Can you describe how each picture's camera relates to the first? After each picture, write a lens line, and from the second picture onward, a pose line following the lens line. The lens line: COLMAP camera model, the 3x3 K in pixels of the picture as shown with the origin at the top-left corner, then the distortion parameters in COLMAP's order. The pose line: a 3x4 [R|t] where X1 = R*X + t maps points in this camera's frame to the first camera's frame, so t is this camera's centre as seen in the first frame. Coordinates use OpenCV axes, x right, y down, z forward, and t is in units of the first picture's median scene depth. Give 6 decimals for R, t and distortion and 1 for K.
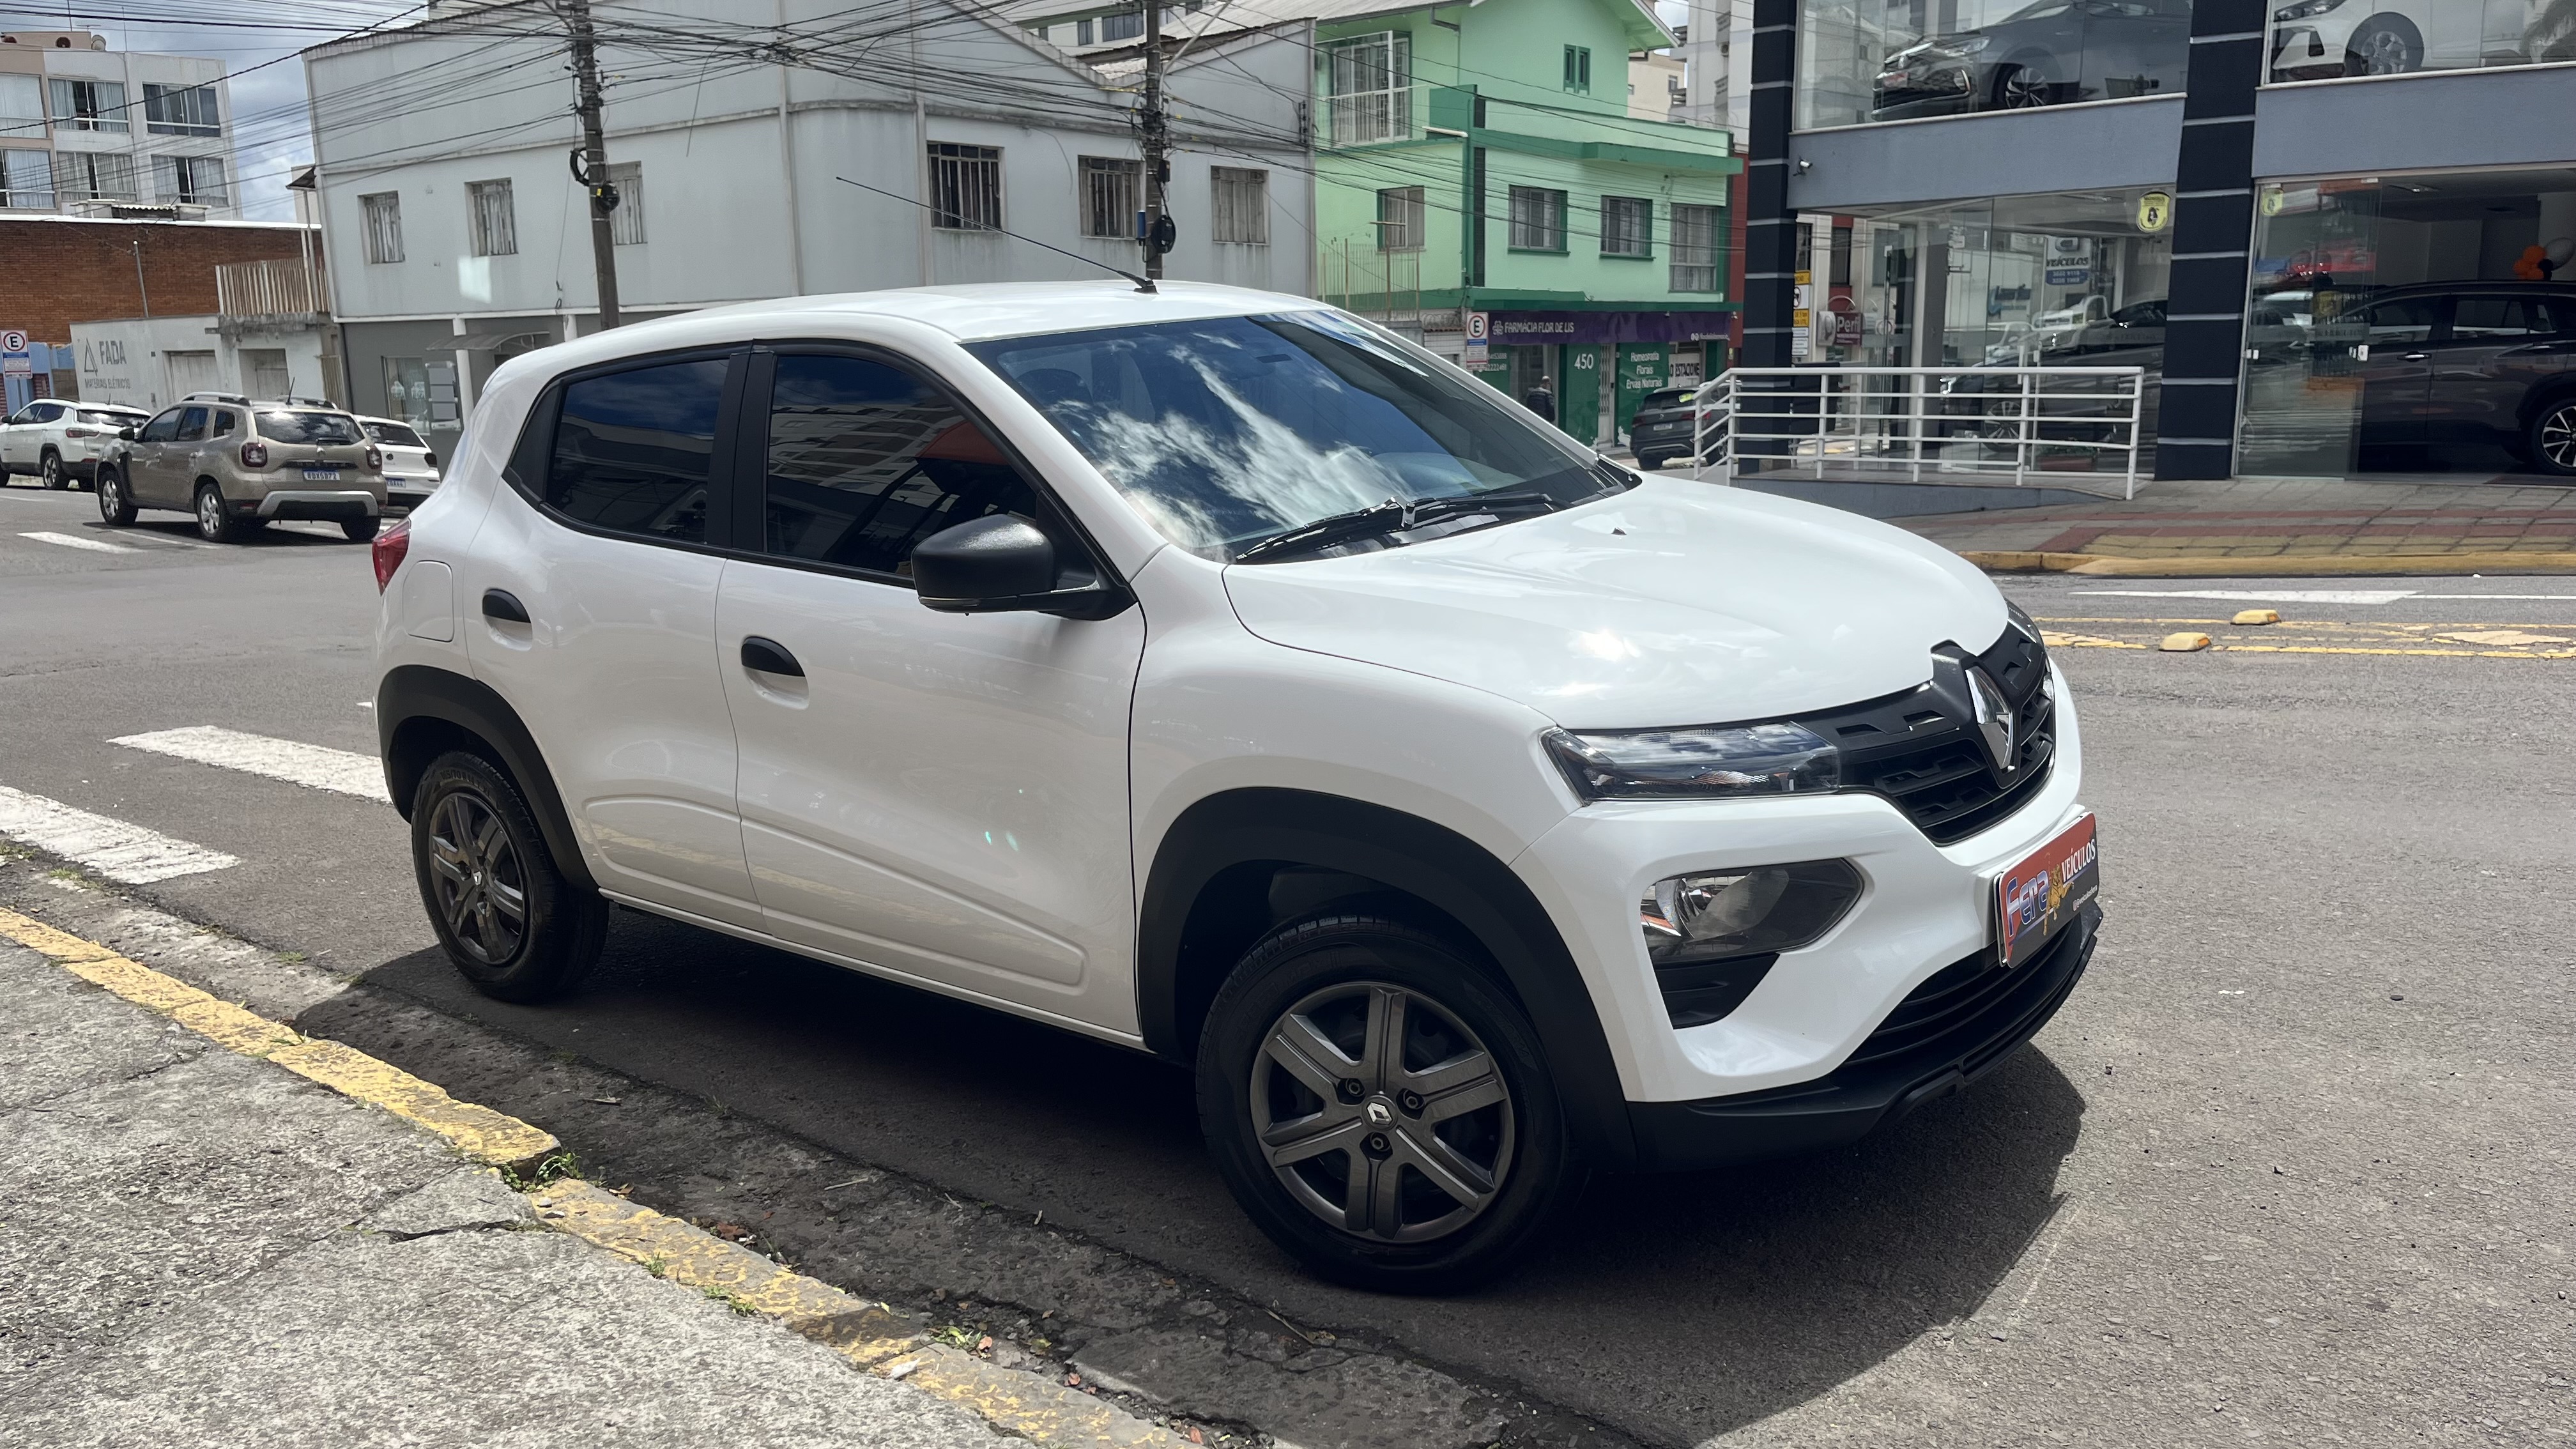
lens RADIAL K [[1945.4, 0, 1295.0], [0, 1945.4, 728.3], [0, 0, 1]] dist [0.043785, -0.054851]
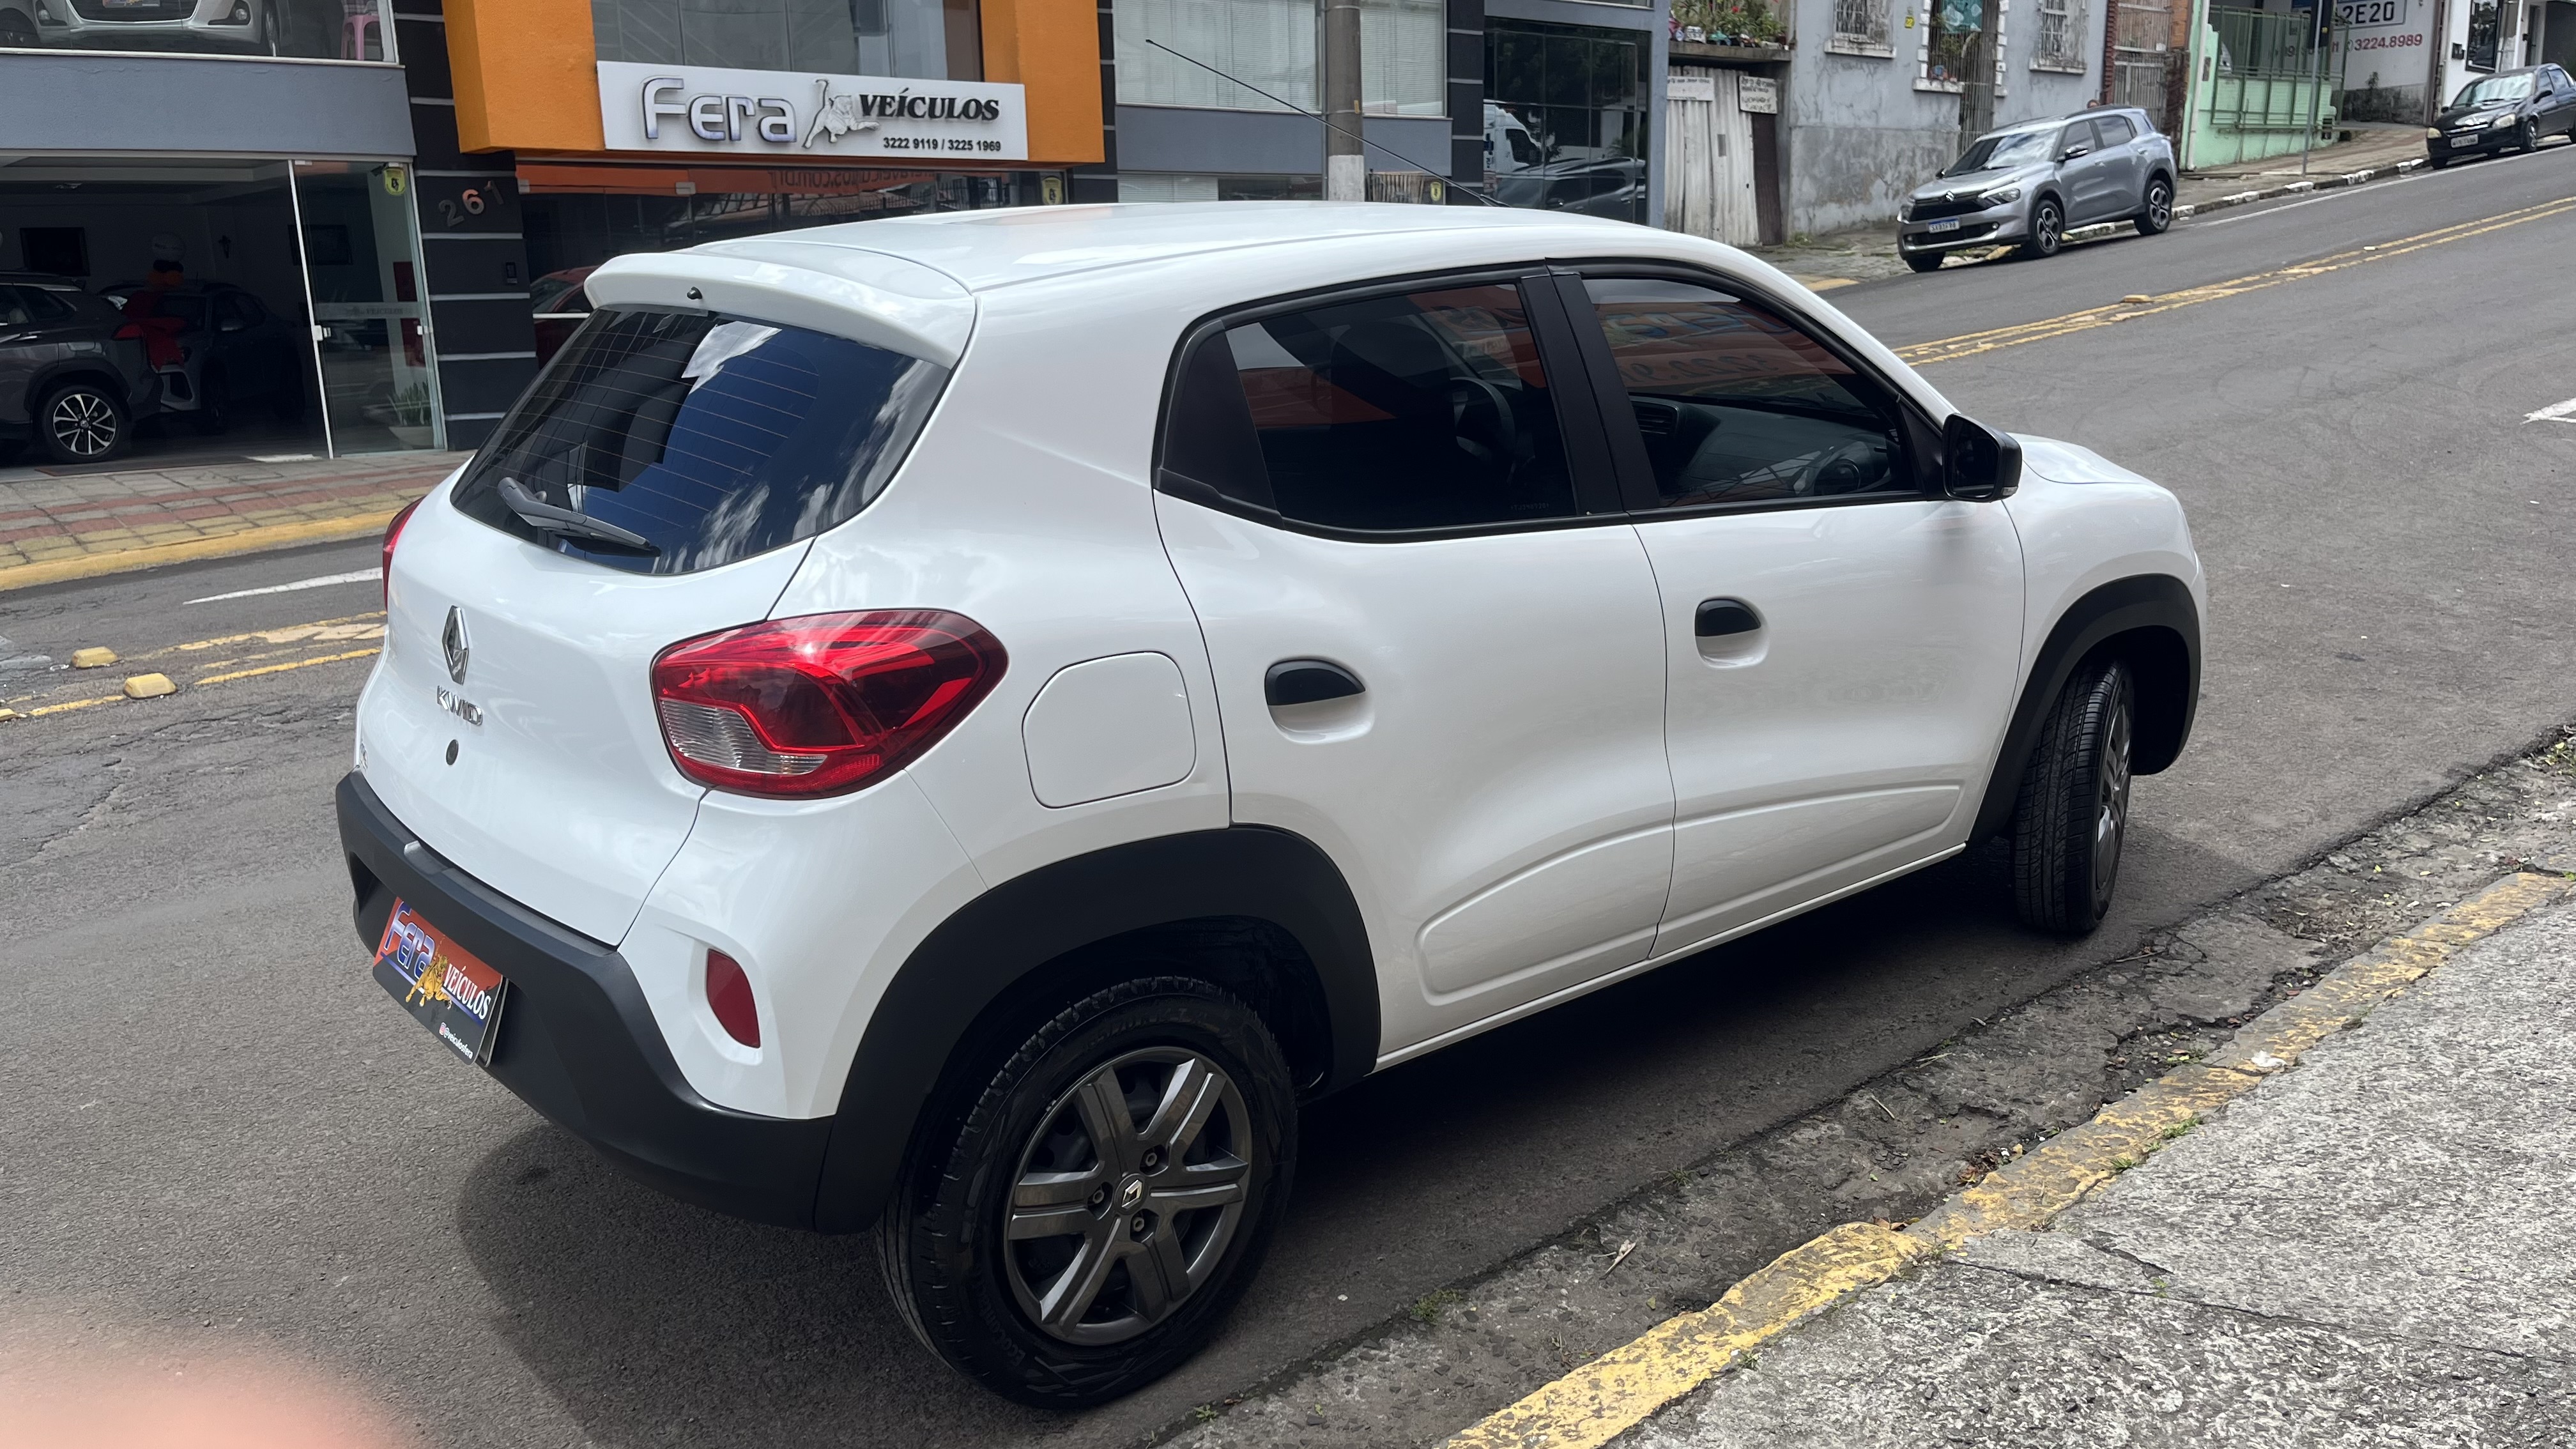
lens RADIAL K [[1945.4, 0, 1287.8], [0, 1945.4, 729.4], [0, 0, 1]] dist [0.043785, -0.054851]
pose [[0.187568, -0.209321, 0.959689, -1.139212], [0.211652, 0.962691, 0.168609, -0.174885], [-0.959177, 0.171495, 0.224874, 0.979390]]
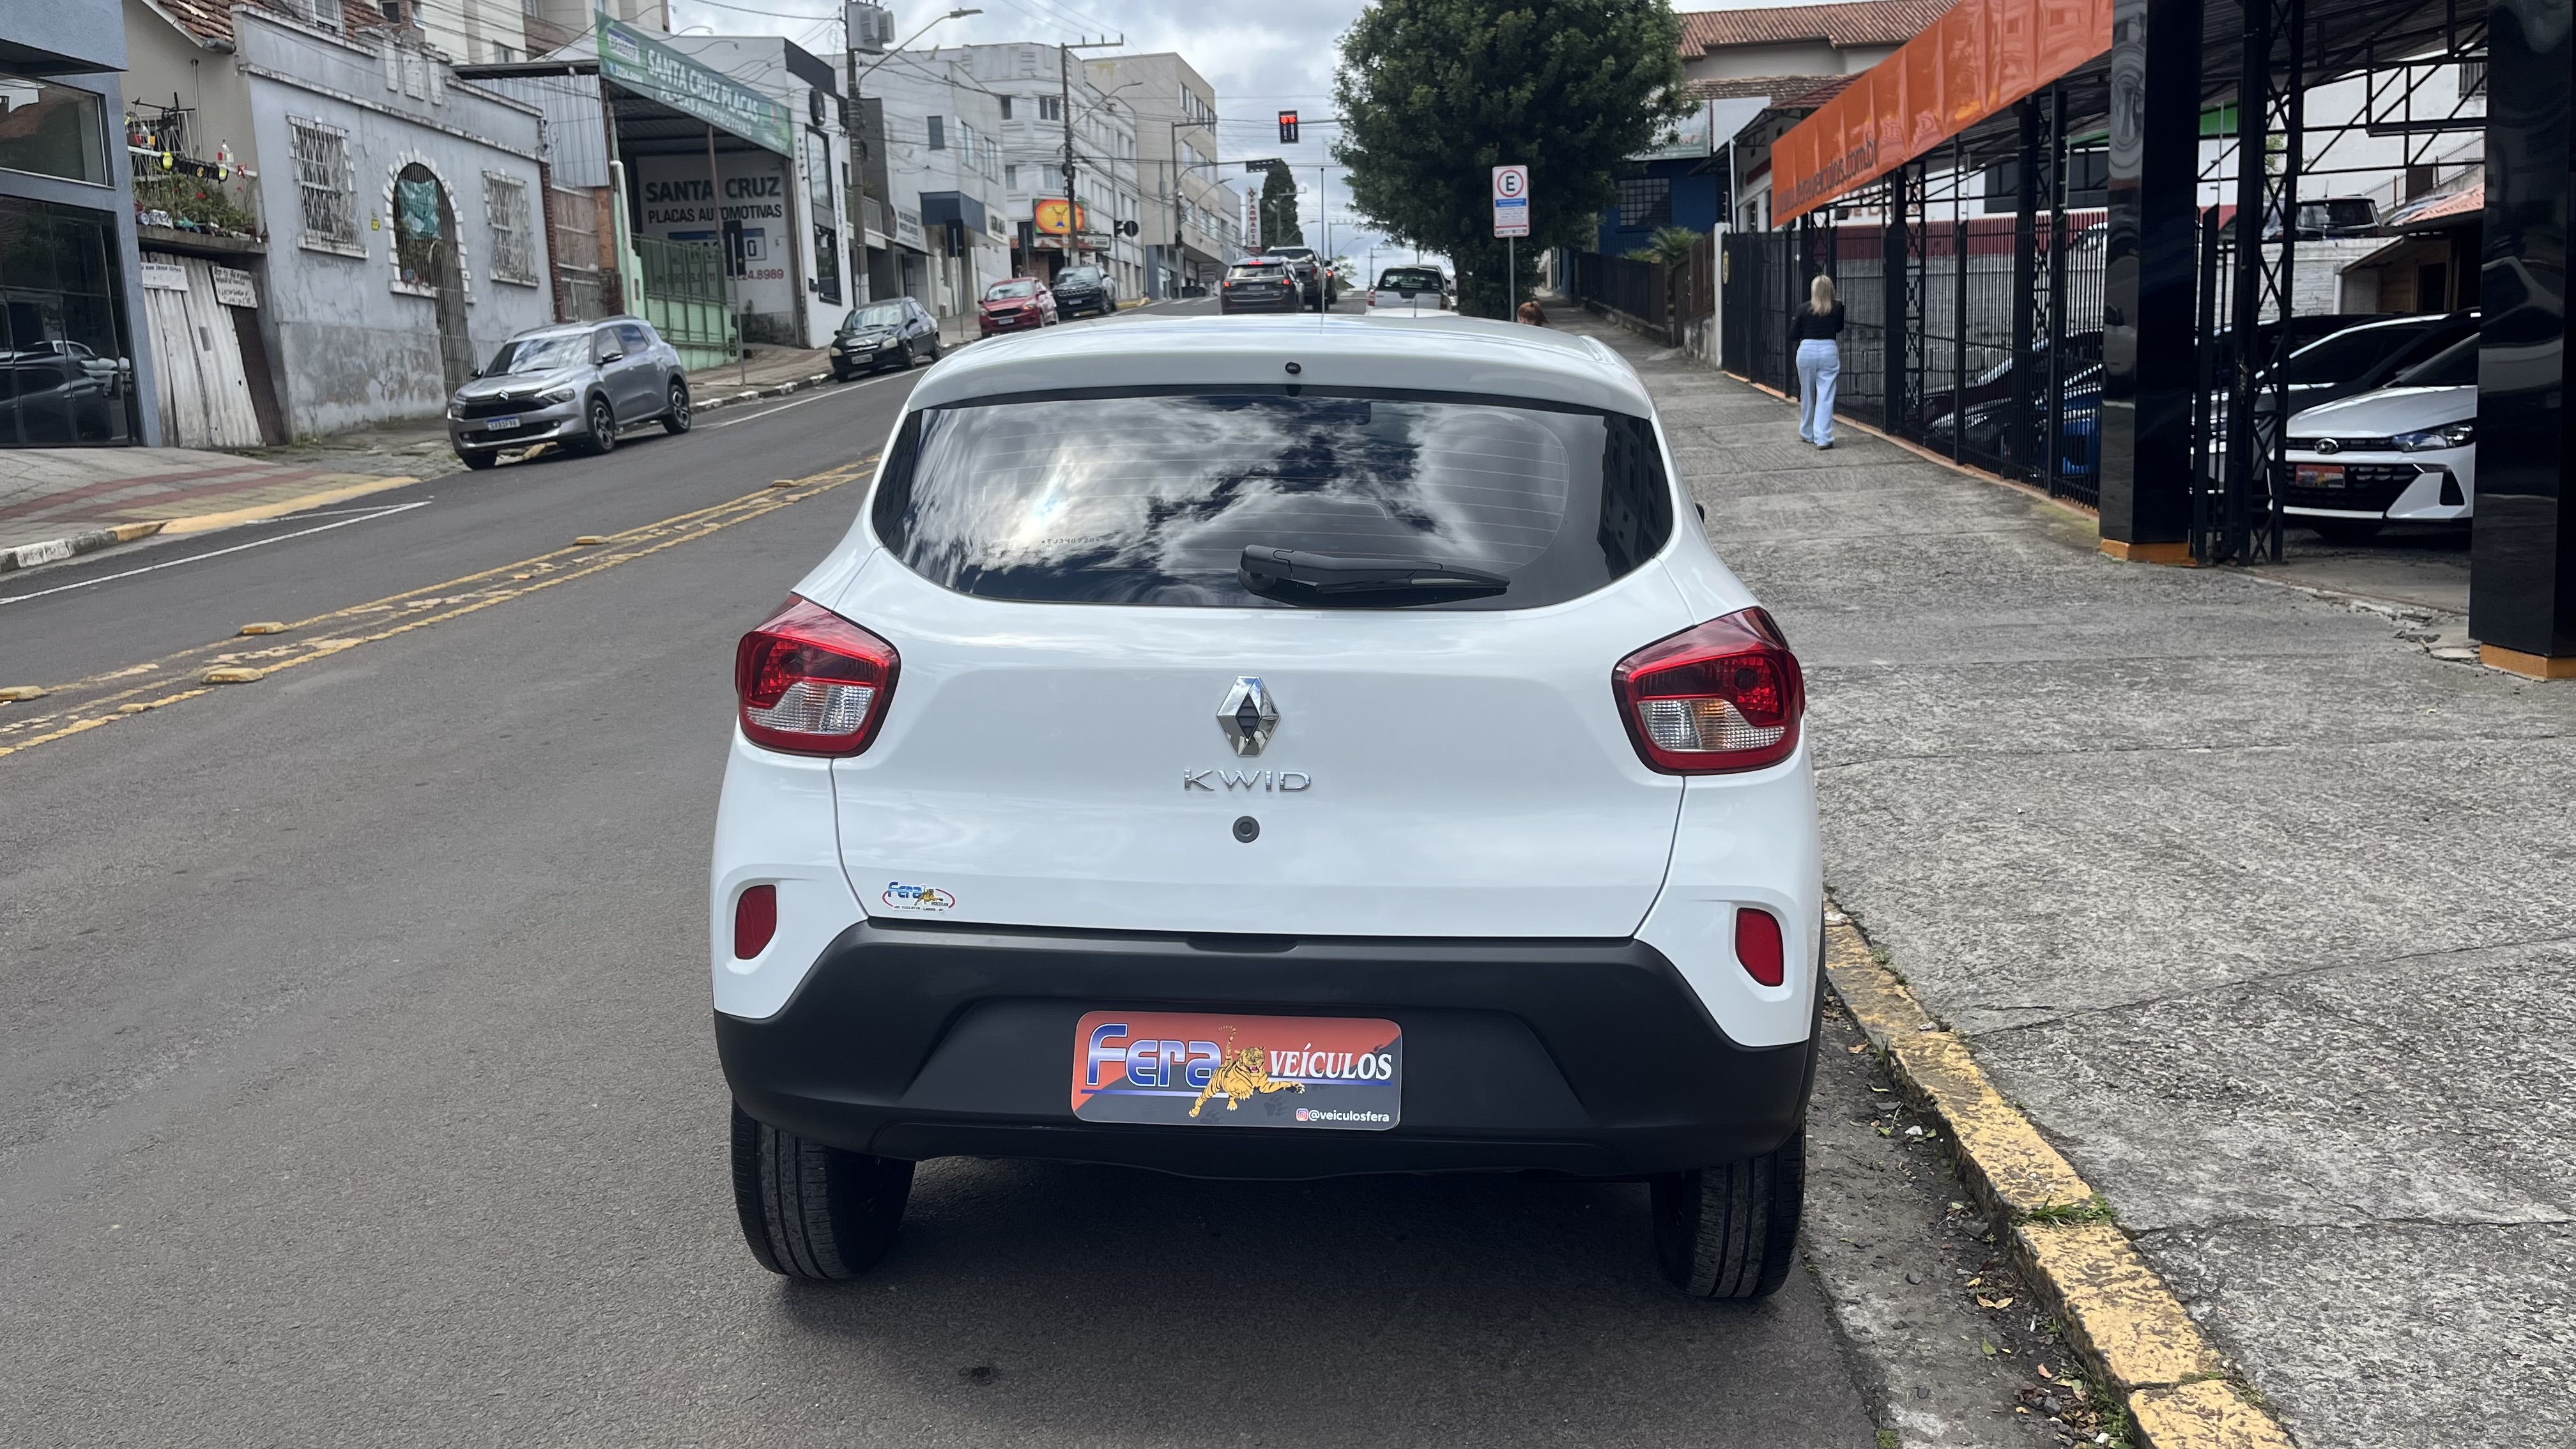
lens RADIAL K [[1945.4, 0, 1292.9], [0, 1945.4, 718.1], [0, 0, 1]] dist [0.043785, -0.054851]
pose [[-0.575672, -0.078009, 0.813951, -1.065923], [0.207149, 0.949052, 0.237464, -0.304862], [-0.791007, 0.305310, -0.530183, 1.777669]]
